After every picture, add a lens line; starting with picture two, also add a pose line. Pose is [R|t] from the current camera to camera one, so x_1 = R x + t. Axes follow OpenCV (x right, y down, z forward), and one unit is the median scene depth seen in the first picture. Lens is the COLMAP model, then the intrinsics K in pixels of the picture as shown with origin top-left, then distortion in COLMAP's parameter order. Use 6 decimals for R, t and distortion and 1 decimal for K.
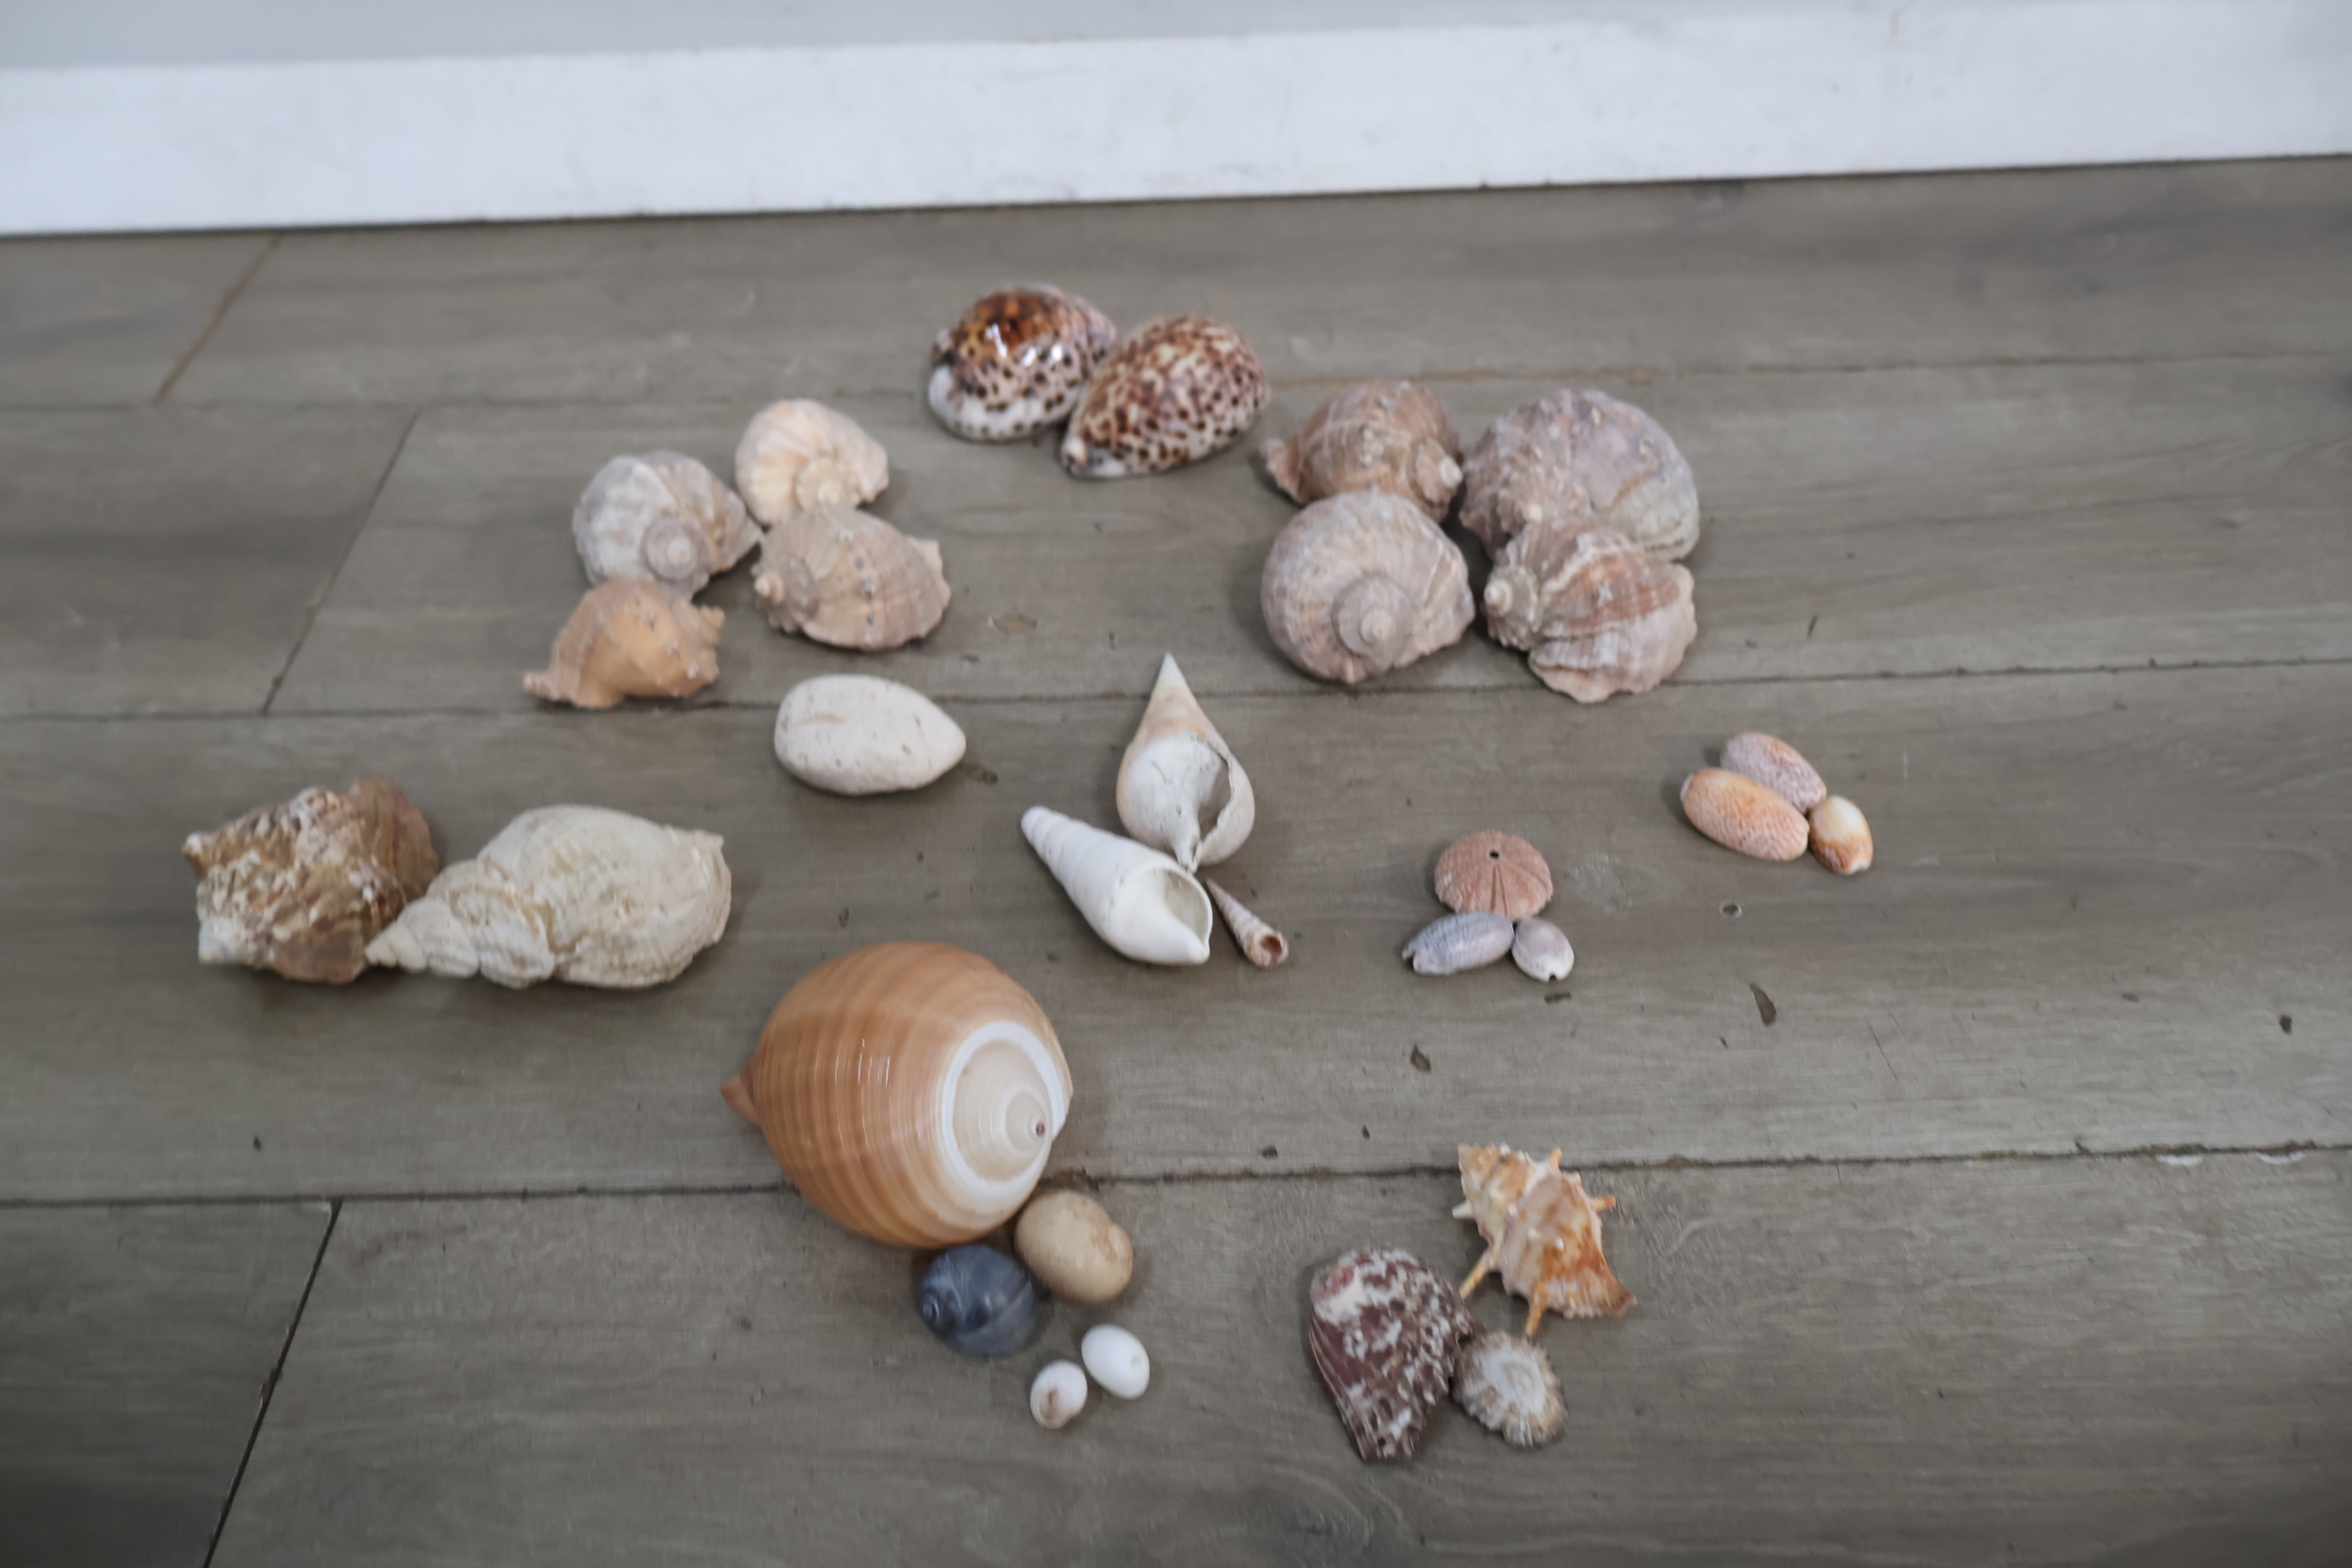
lens RADIAL K [[2003.3, 0, 1160.0], [0, 2003.3, 779.4], [0, 0, 1]] dist [0.007177, 0.002196]
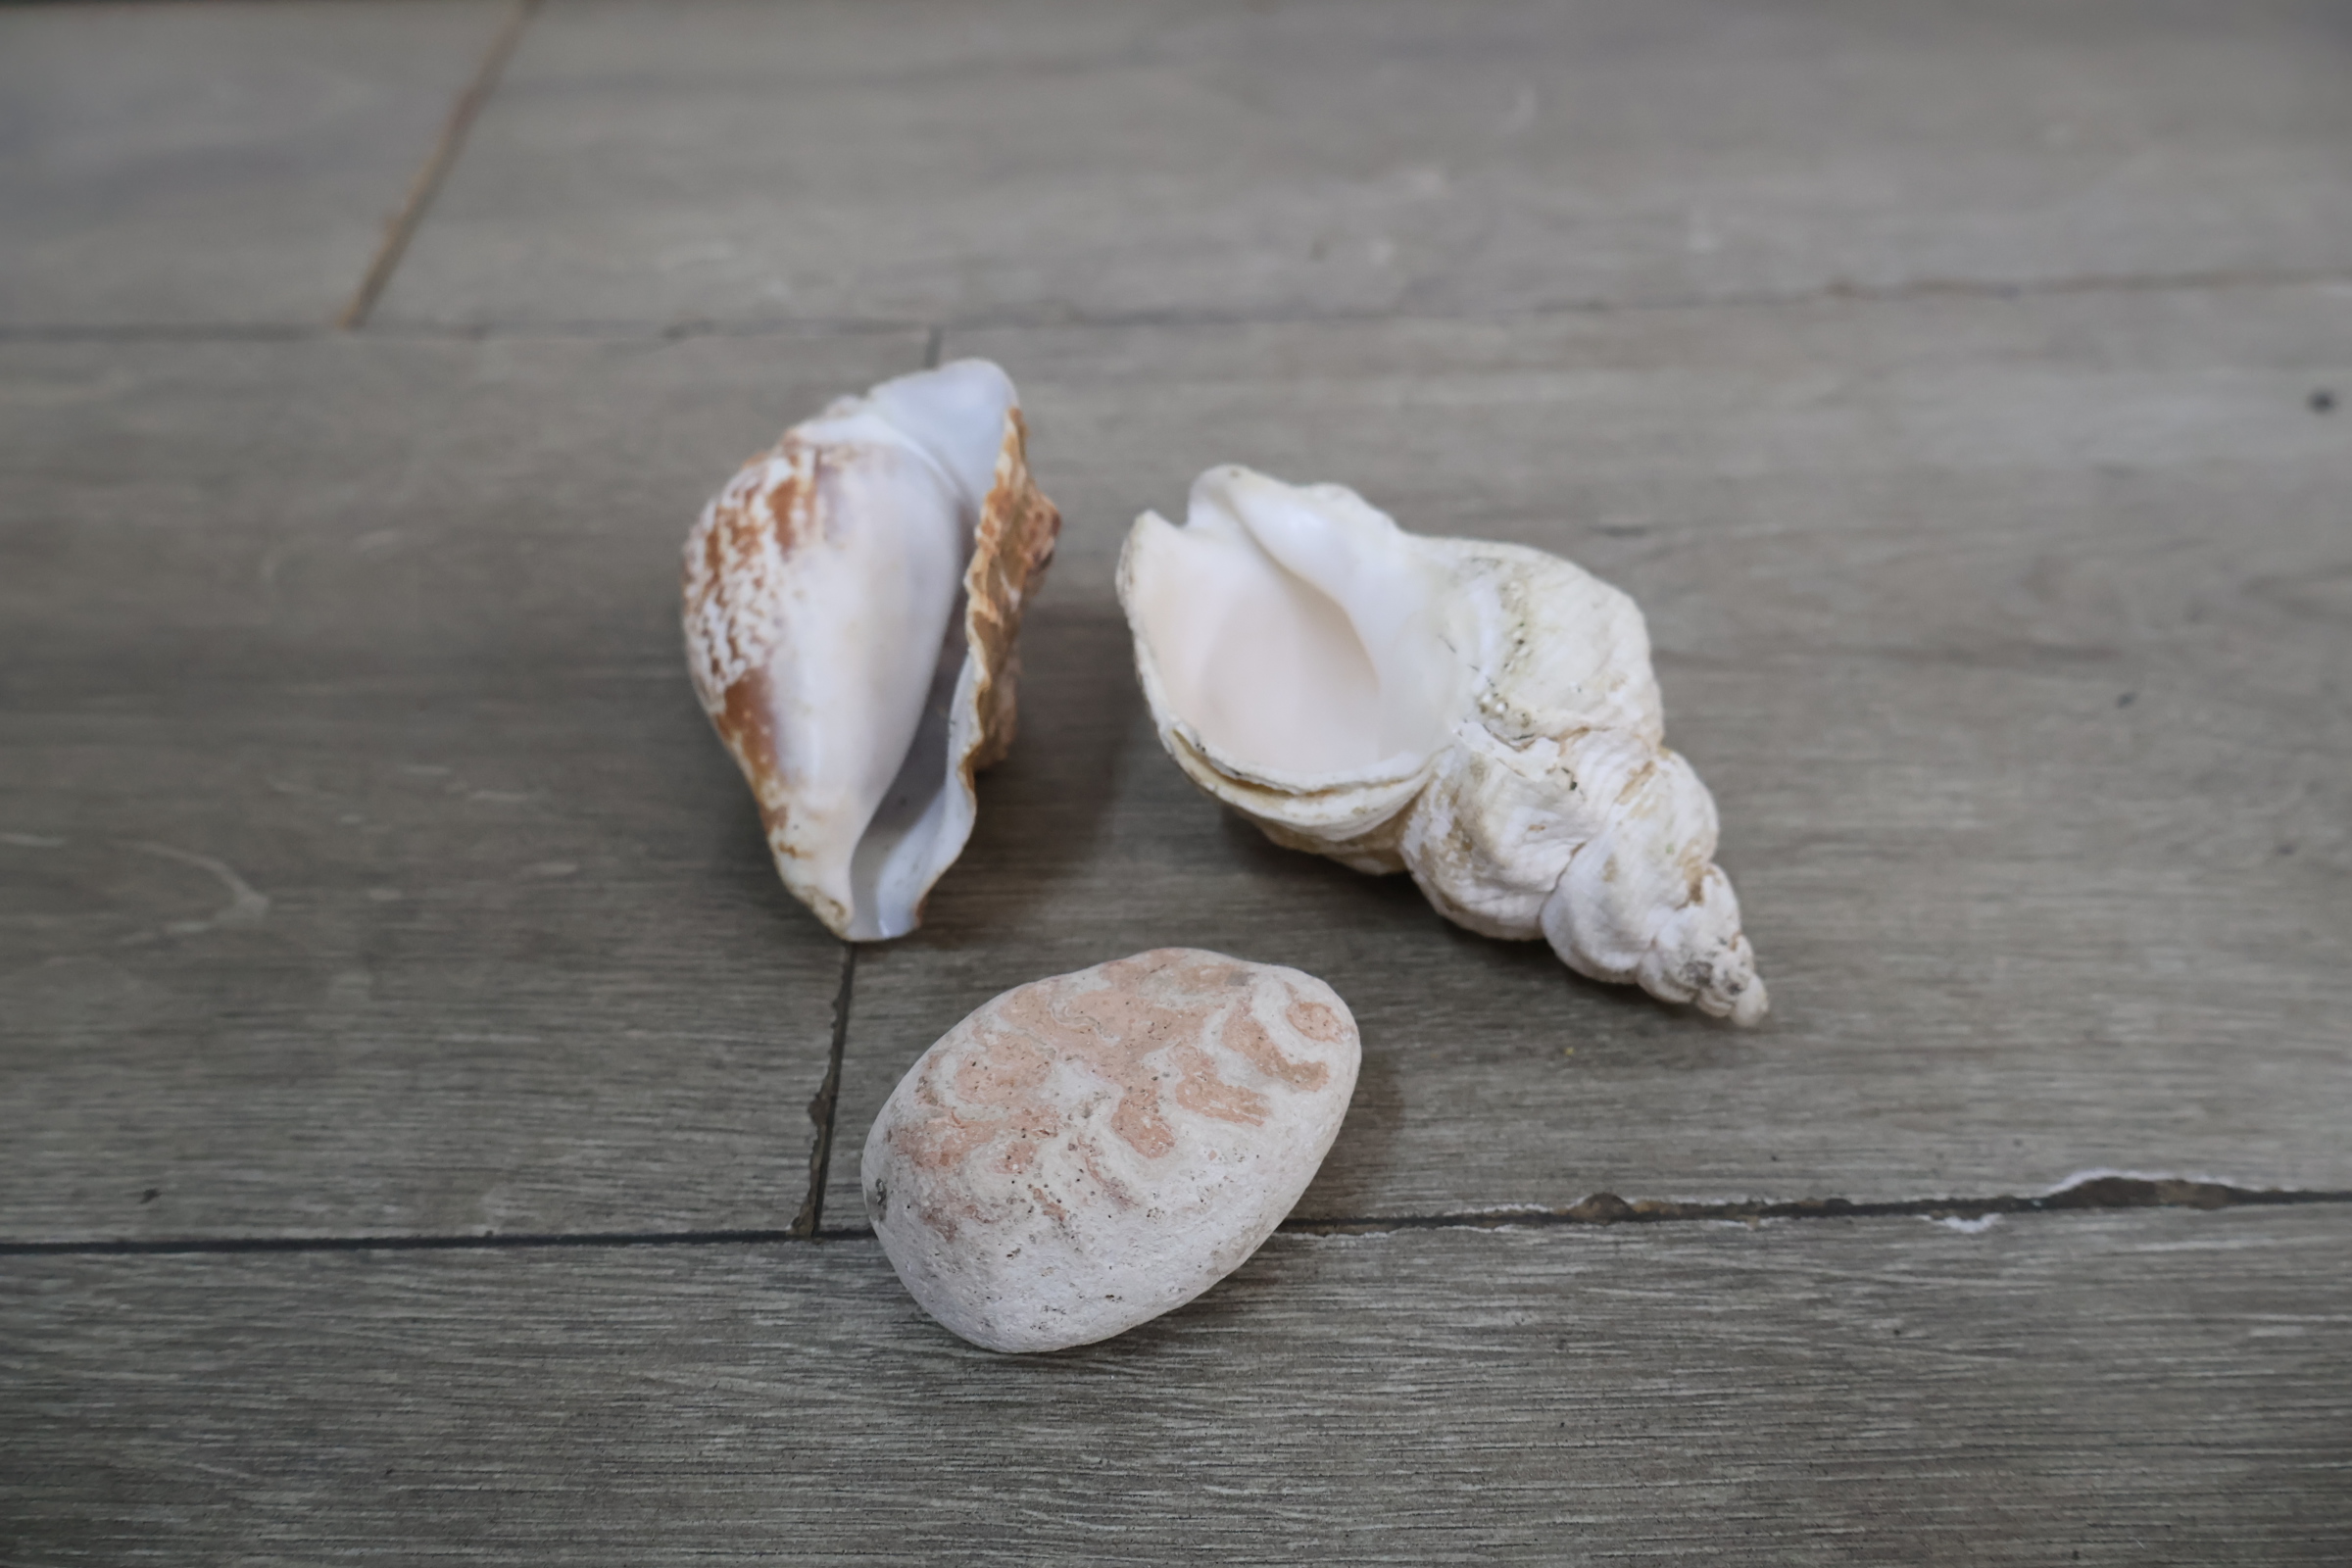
lens RADIAL K [[2018.0, 0, 1165.6], [0, 2018.0, 779.3], [0, 0, 1]] dist [0.006357, 0.000969]
pose [[0.999964, -0.006307, -0.005754, -0.457916], [0.006569, 0.998886, 0.046738, -0.151468], [0.005453, -0.046774, 0.998891, 0.780517]]
